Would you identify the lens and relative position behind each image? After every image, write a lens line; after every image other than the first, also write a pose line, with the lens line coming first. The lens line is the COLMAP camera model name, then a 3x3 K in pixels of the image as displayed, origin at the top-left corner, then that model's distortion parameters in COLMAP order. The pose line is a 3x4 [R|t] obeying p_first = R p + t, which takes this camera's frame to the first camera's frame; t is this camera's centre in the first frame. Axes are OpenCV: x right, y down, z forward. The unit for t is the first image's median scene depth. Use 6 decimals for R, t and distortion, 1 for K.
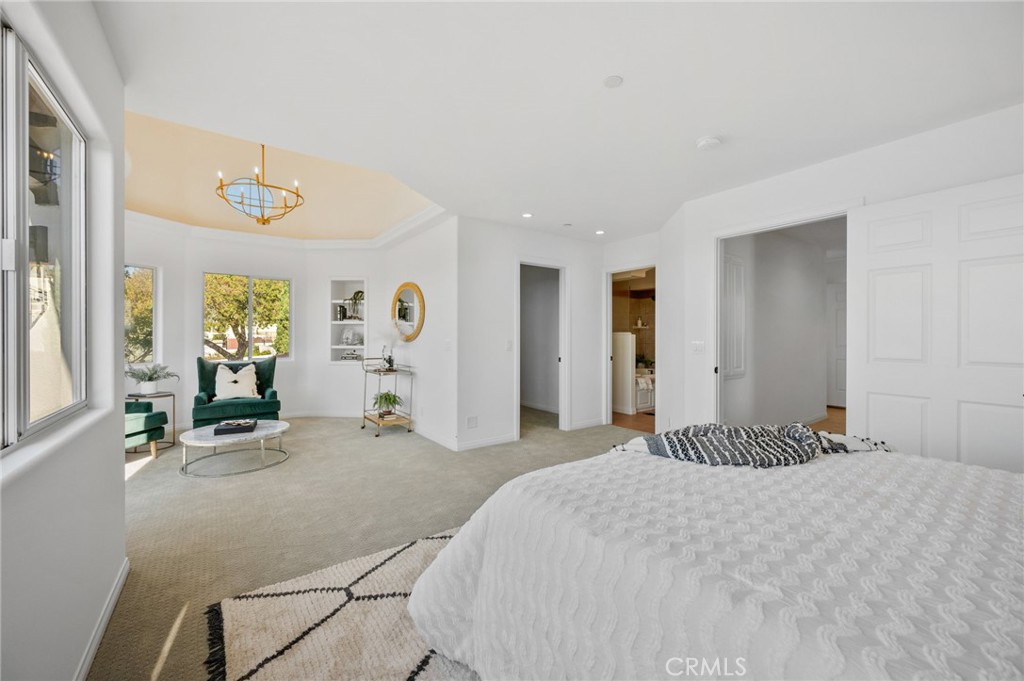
lens RADIAL K [[410.3, 0, 513.7], [0, 410.3, 333.1], [0, 0, 1]] dist [-0.000184, -0.000058]
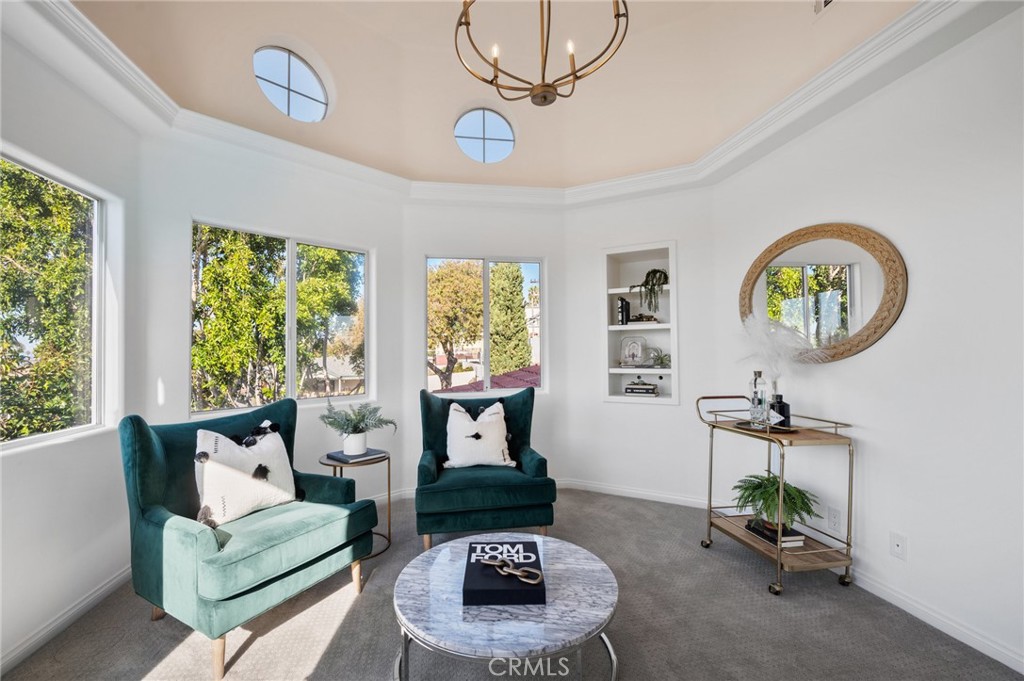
lens RADIAL K [[442.4, 0, 502.5], [0, 442.4, 340.2], [0, 0, 1]] dist [0.000106, -0.000051]
pose [[0.896511, -0.021634, -0.442494, -0.357529], [0.013913, 0.999689, -0.020688, 0.001783], [0.442804, 0.012391, 0.896533, 0.449315]]
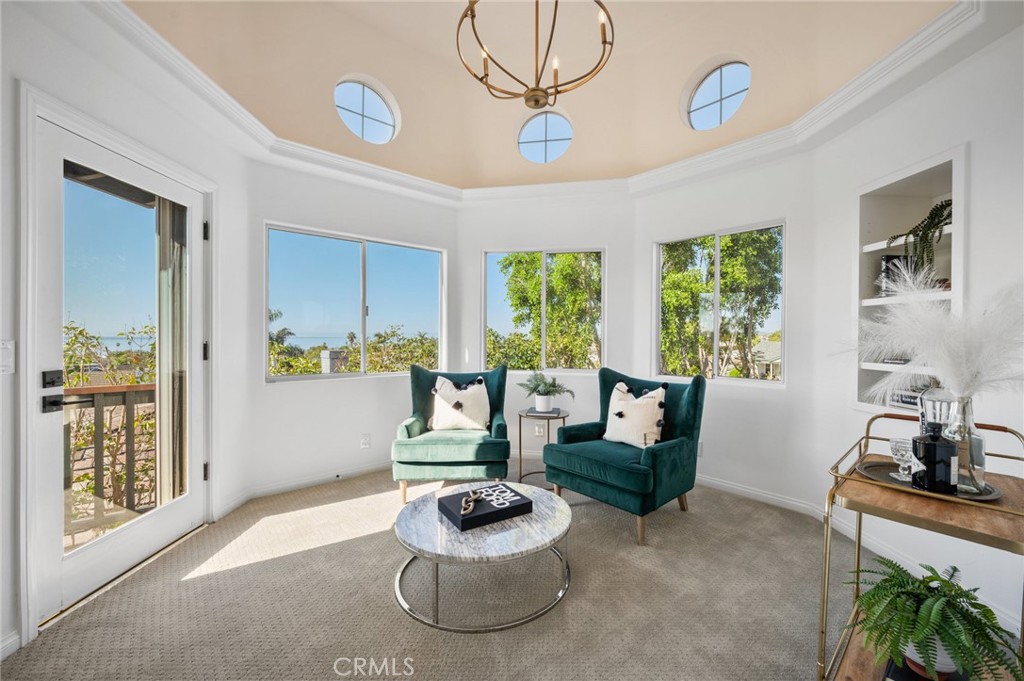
lens RADIAL K [[413.4, 0, 534.6], [0, 413.4, 338.3], [0, 0, 1]] dist [0.000153, -0.000200]
pose [[0.121410, 0.005634, -0.992587, -0.103768], [0.000654, 0.999983, 0.005756, 0.005899], [0.992602, -0.001348, 0.121404, 0.756937]]
